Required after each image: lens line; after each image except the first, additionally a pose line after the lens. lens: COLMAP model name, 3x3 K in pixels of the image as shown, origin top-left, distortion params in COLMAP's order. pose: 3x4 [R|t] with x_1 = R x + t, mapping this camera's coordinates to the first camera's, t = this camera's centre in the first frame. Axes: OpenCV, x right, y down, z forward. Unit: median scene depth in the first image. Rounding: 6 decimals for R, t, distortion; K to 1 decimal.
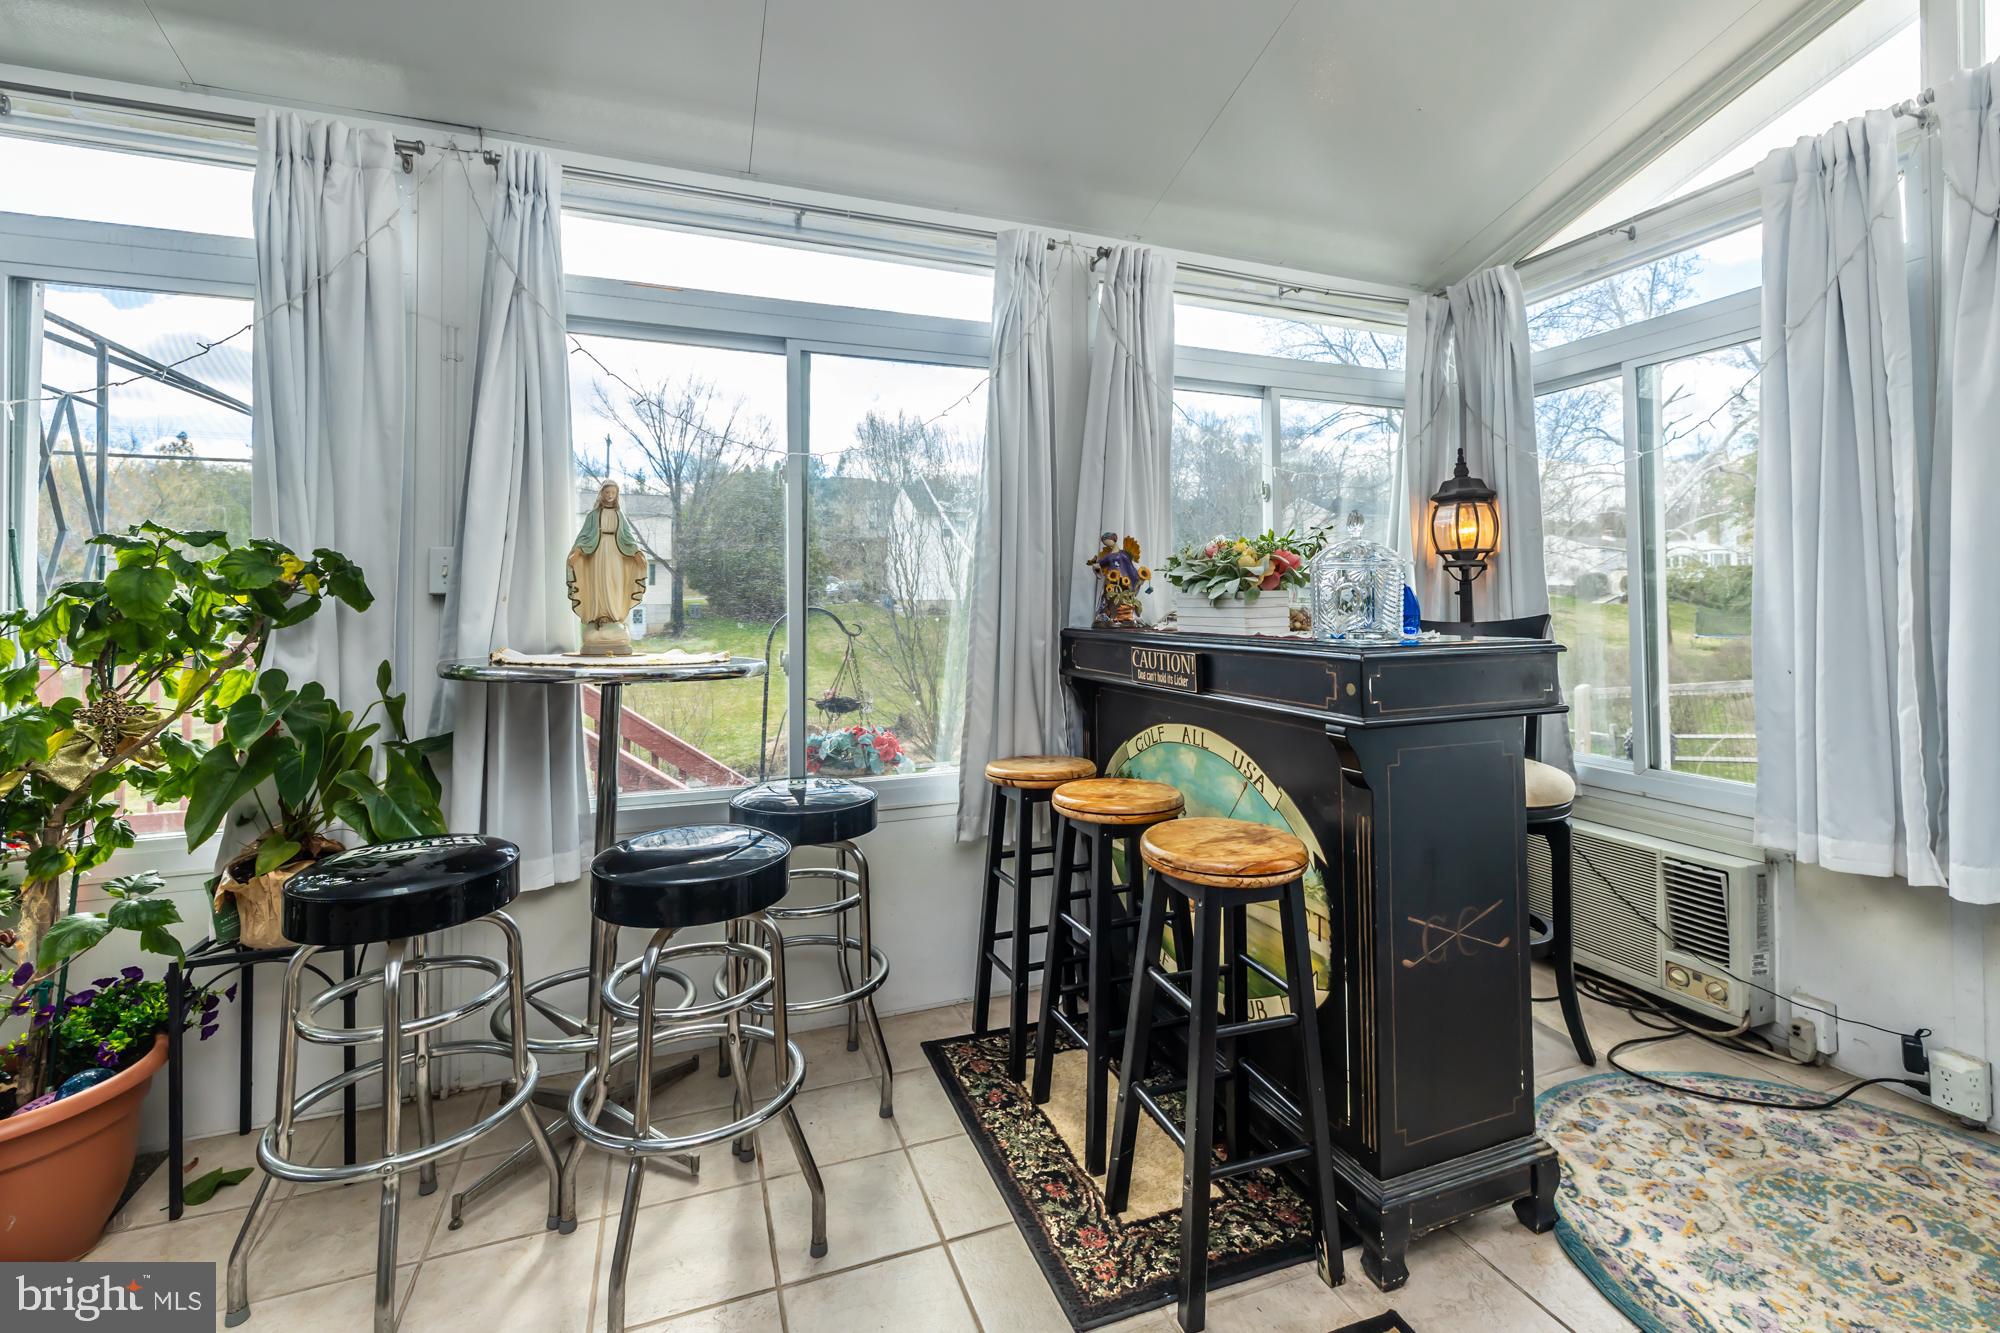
lens RADIAL K [[864.4, 0, 1011.0], [0, 864.4, 590.5], [0, 0, 1]] dist [0.000577, -0.000176]
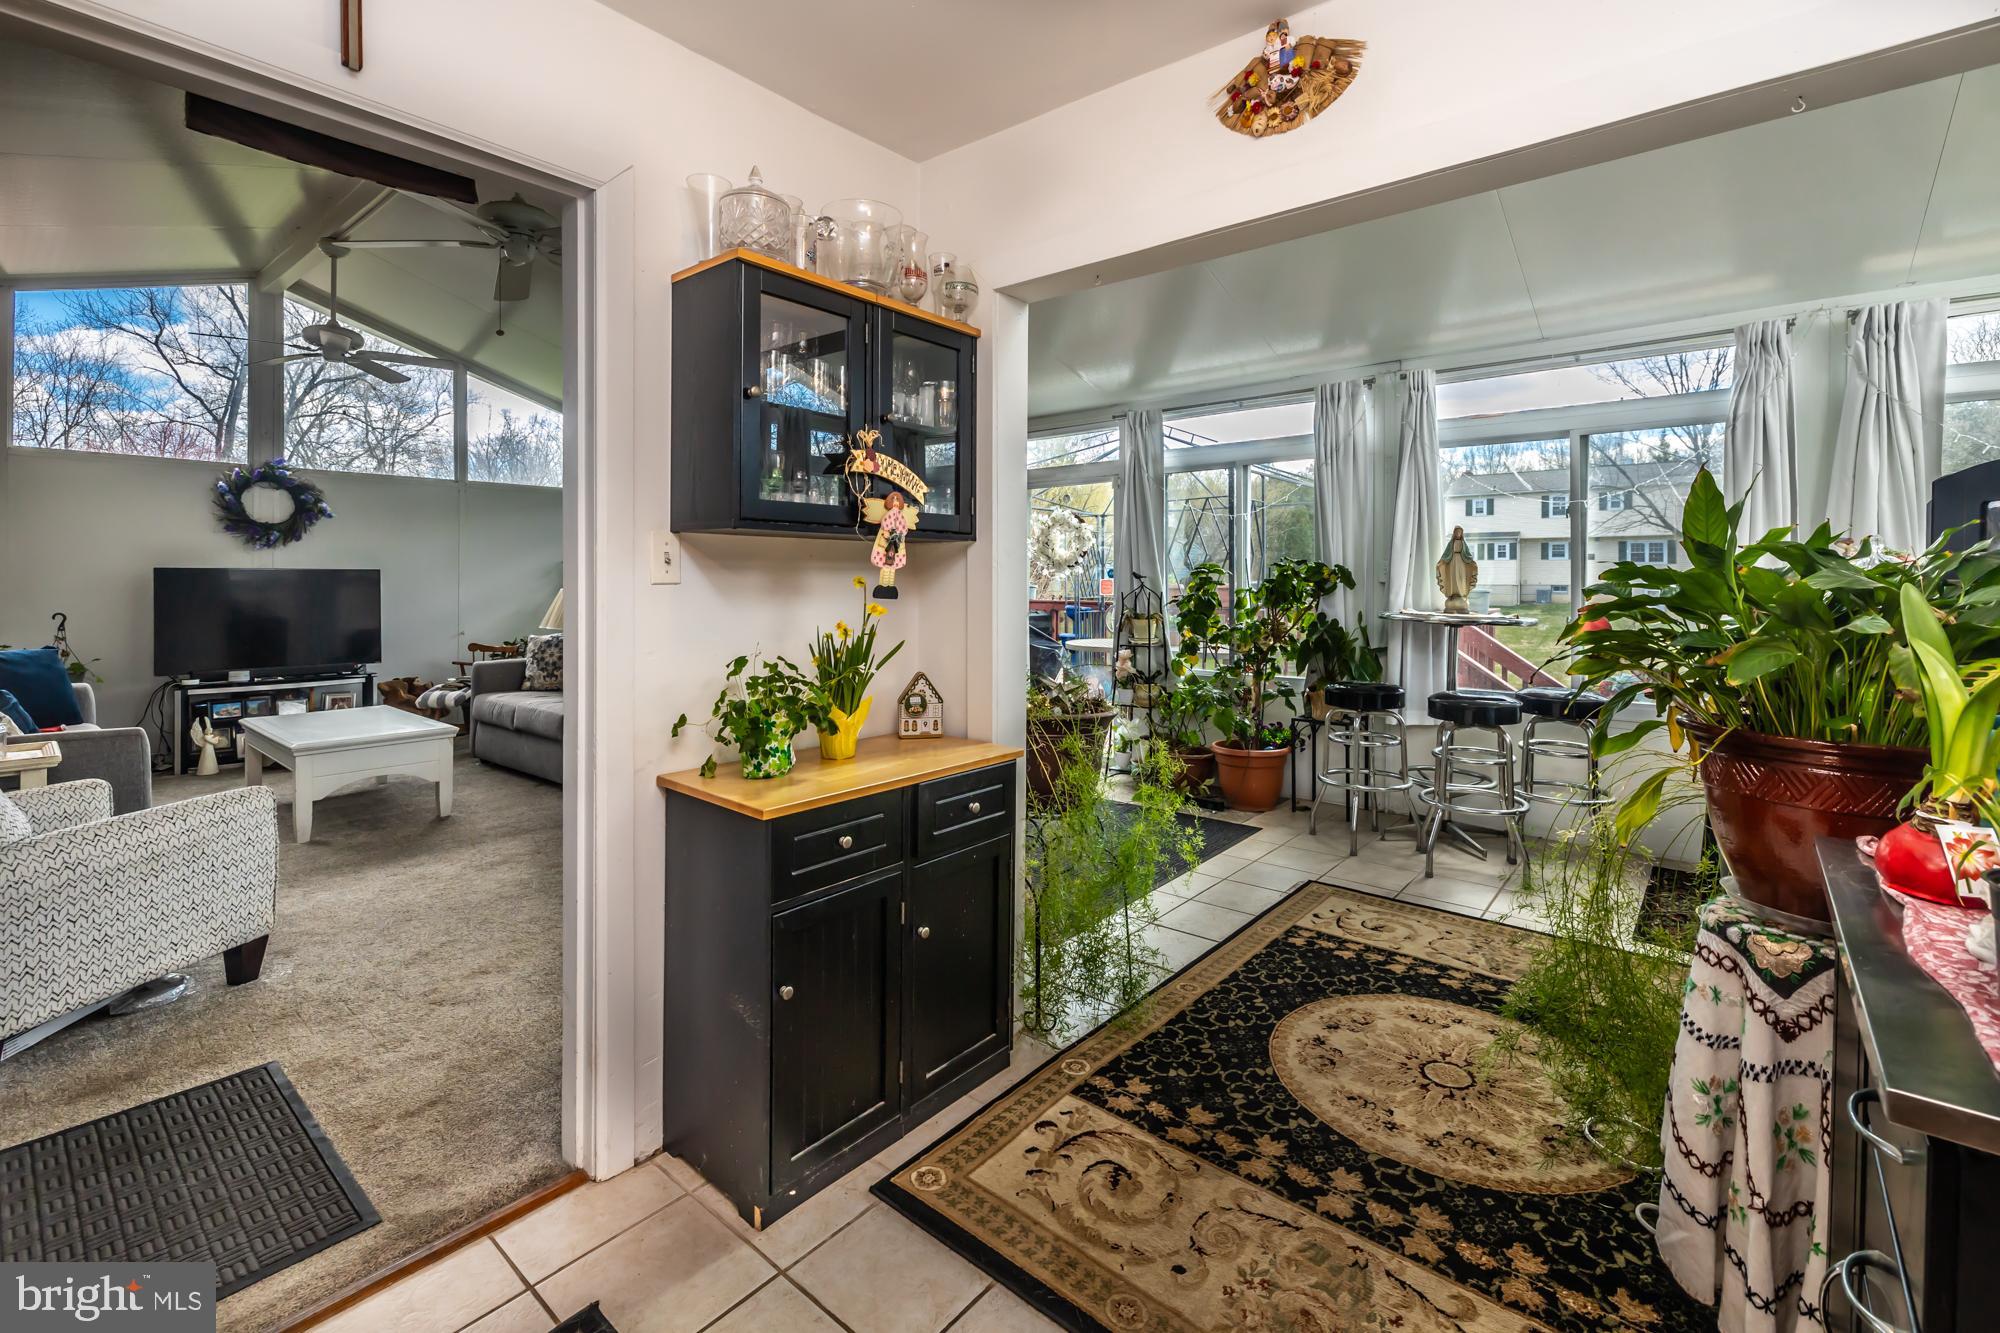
lens RADIAL K [[869.5, 0, 999.8], [0, 869.5, 575.5], [0, 0, 1]] dist [-0.002592, -0.000291]
pose [[0.485642, -0.000219, -0.874158, 0.808236], [0.007877, 0.999960, 0.004125, -0.029907], [0.874122, -0.008889, 0.485625, -0.936539]]
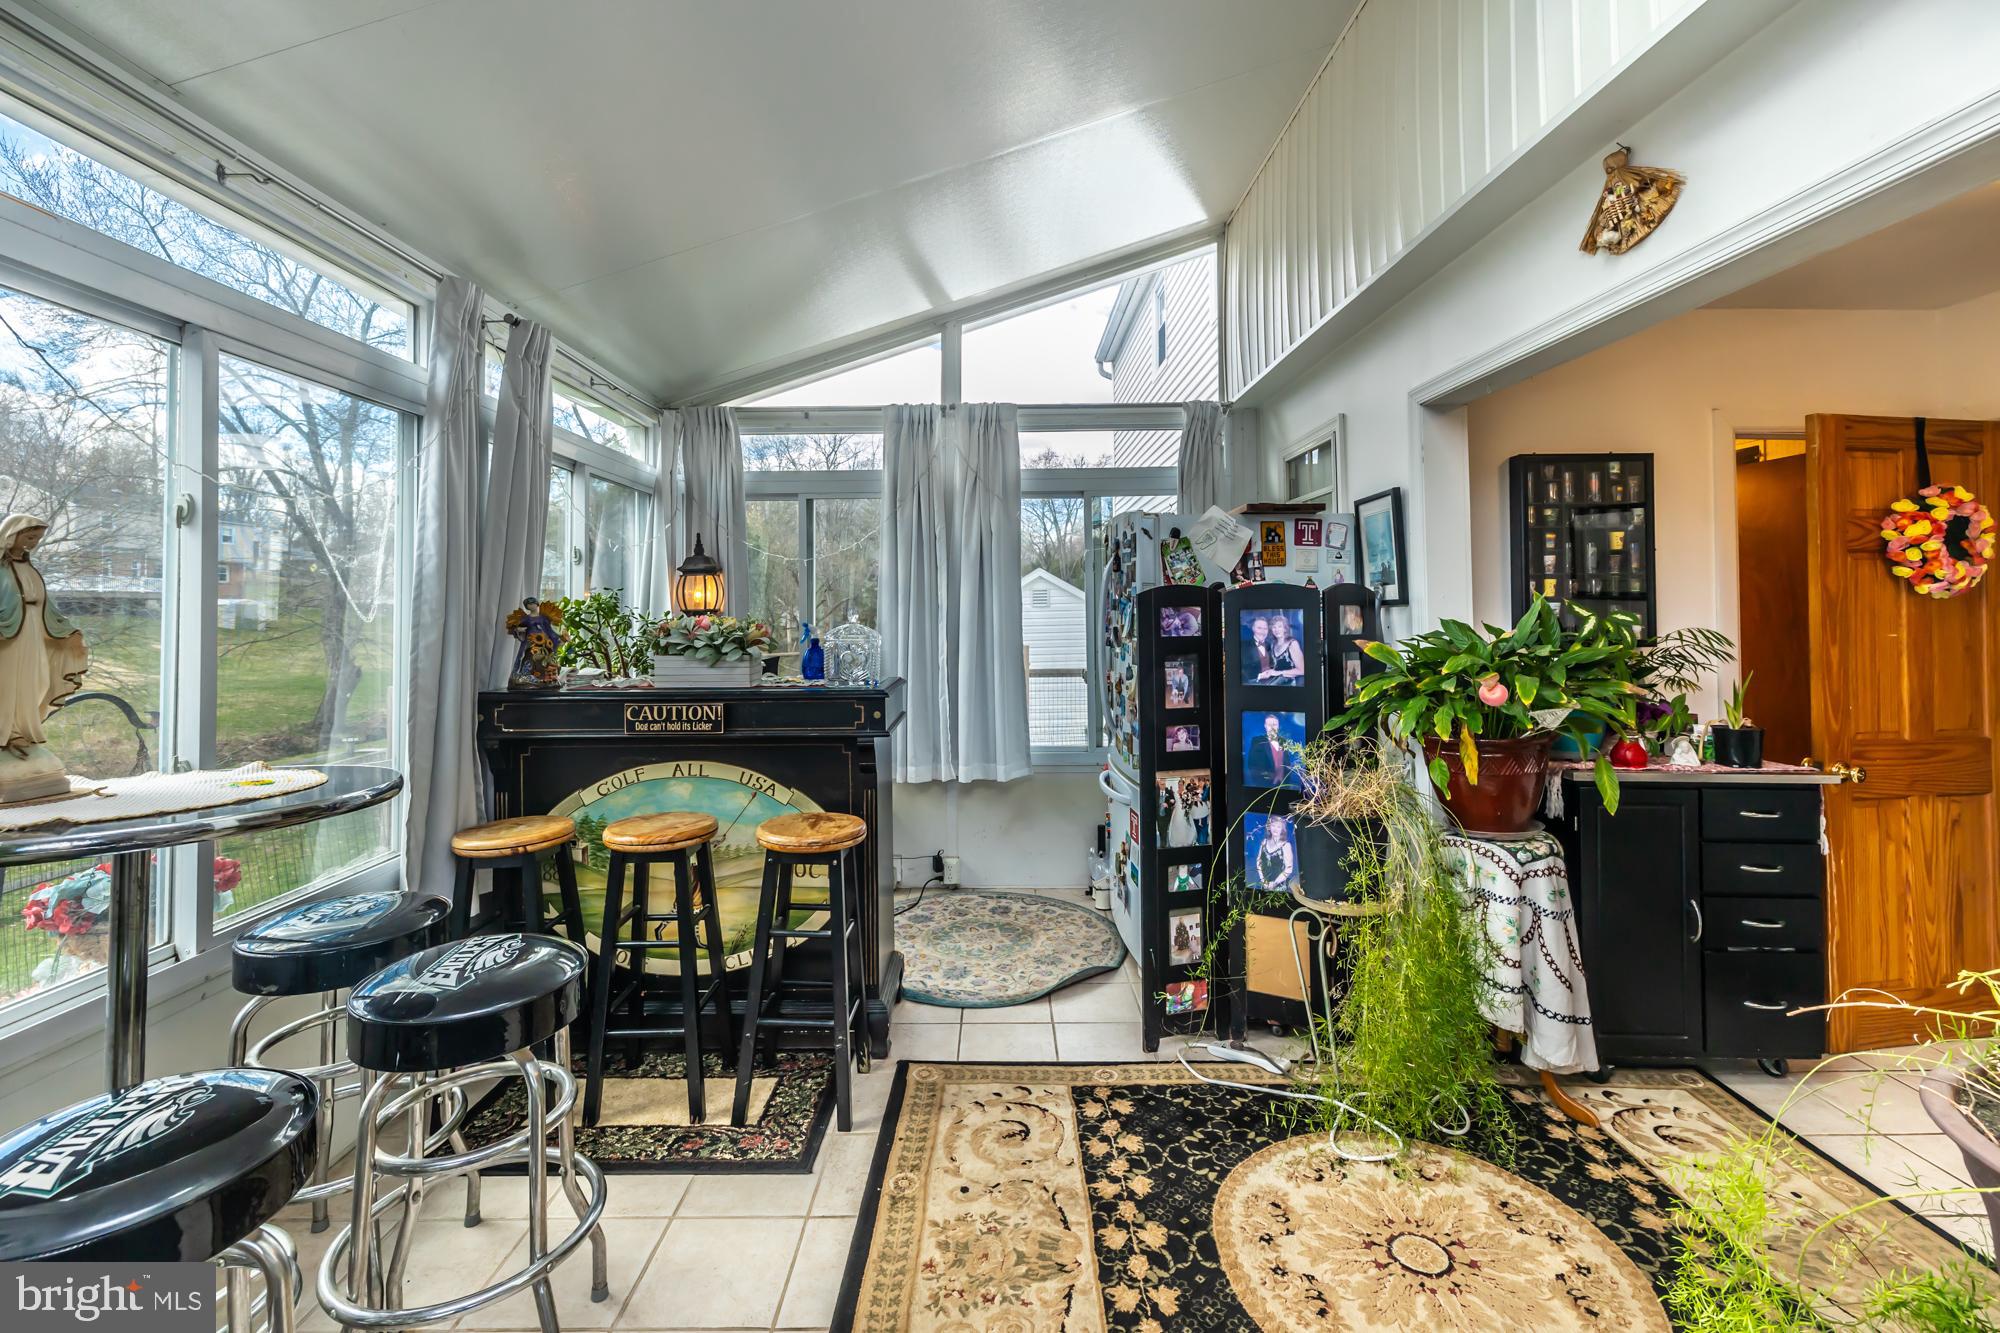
lens RADIAL K [[852.9, 0, 998.3], [0, 852.9, 609.0], [0, 0, 1]] dist [0.000431, 0.000211]
pose [[0.360409, 0.007365, 0.932765, -0.811883], [-0.008012, 0.999956, -0.004800, -0.065917], [-0.932760, -0.005743, 0.360452, 0.129493]]
